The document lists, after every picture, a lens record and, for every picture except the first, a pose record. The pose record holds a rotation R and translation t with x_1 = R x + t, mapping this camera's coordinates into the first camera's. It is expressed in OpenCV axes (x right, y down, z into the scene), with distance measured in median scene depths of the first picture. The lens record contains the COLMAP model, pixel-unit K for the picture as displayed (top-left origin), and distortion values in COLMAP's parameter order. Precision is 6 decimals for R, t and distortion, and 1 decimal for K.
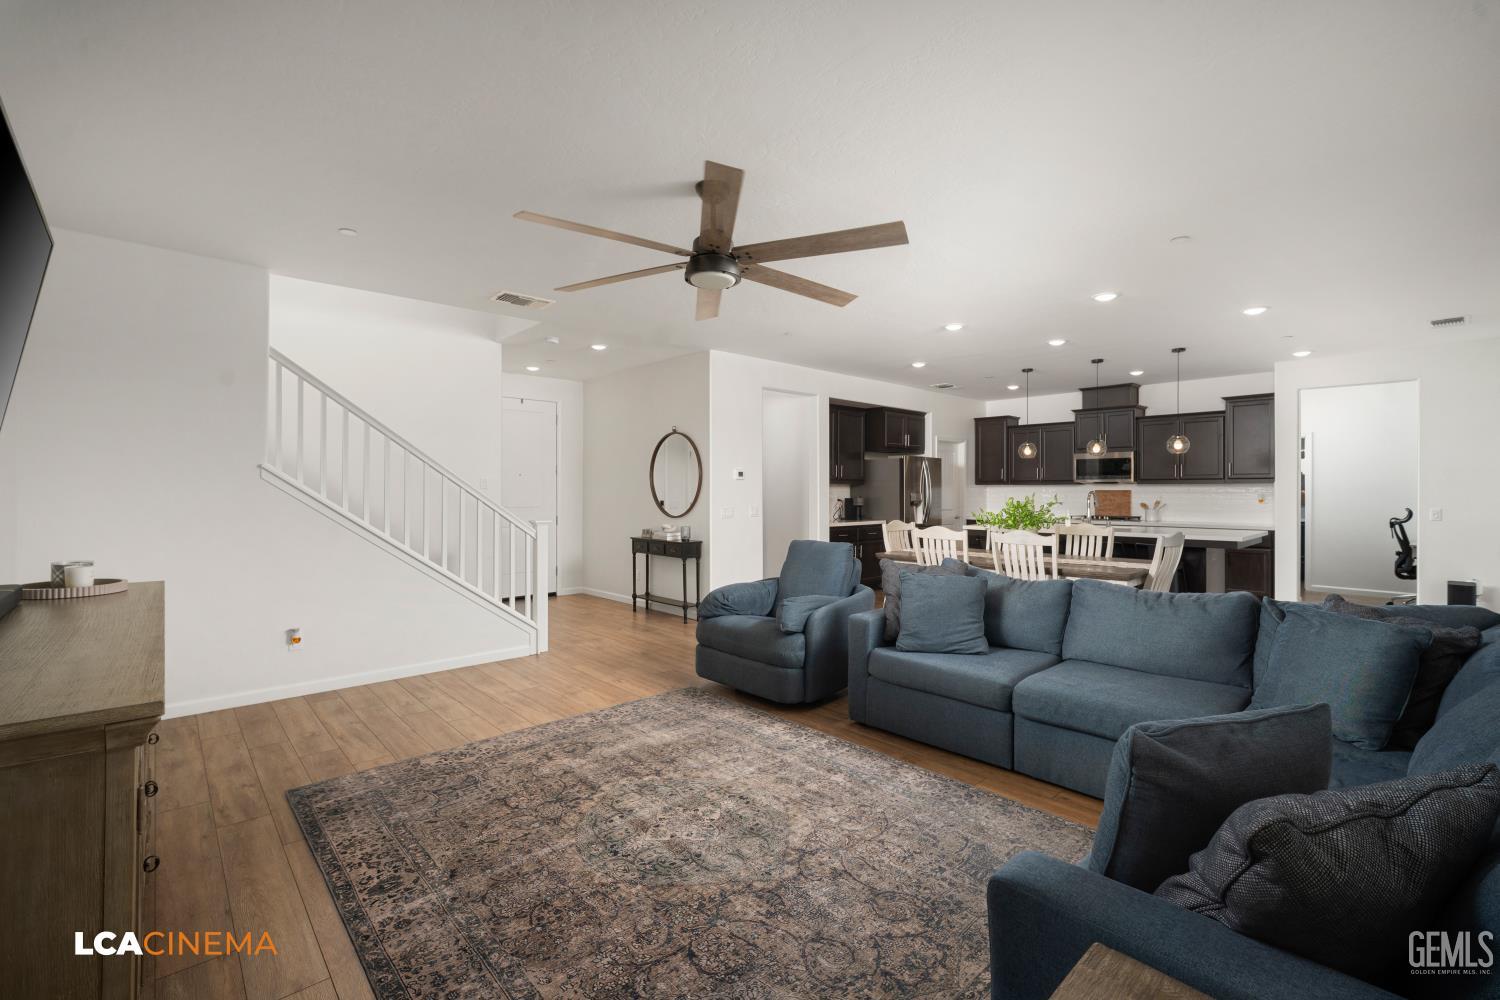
lens RADIAL K [[657.8, 0, 754.9], [0, 657.8, 488.1], [0, 0, 1]] dist [-0.002779, 0.000167]
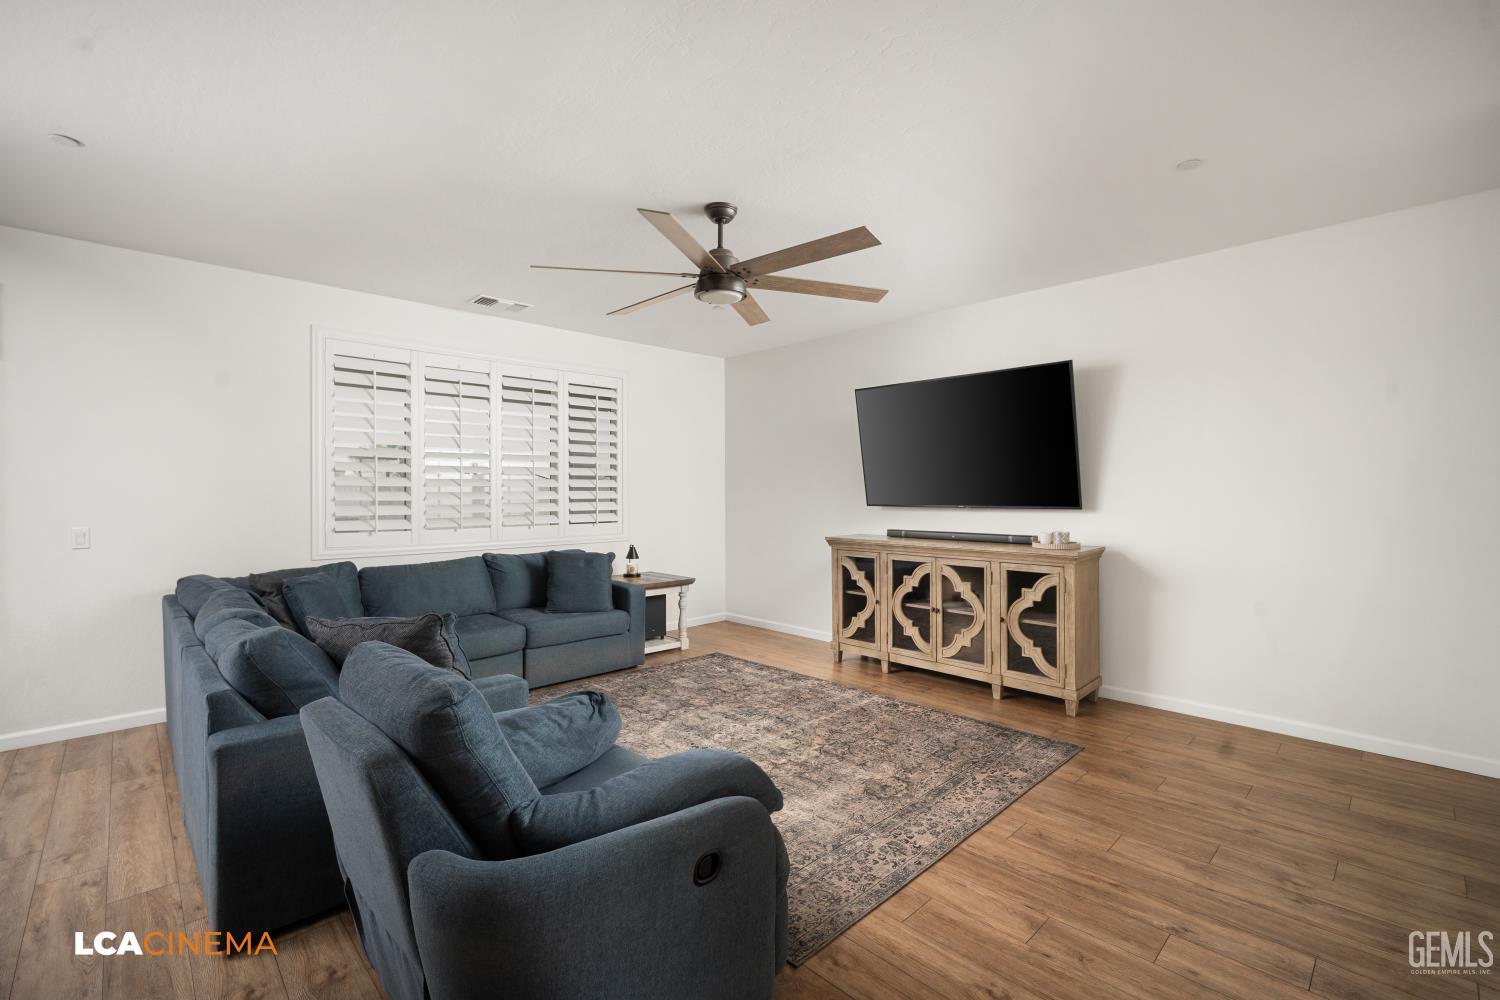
lens RADIAL K [[657.8, 0, 754.9], [0, 657.8, 488.1], [0, 0, 1]] dist [-0.002779, 0.000167]
pose [[-0.999644, 0.003140, -0.026509, -0.100178], [0.003458, 0.999923, -0.011947, 0.007284], [0.026470, -0.012034, -0.999577, 2.301963]]
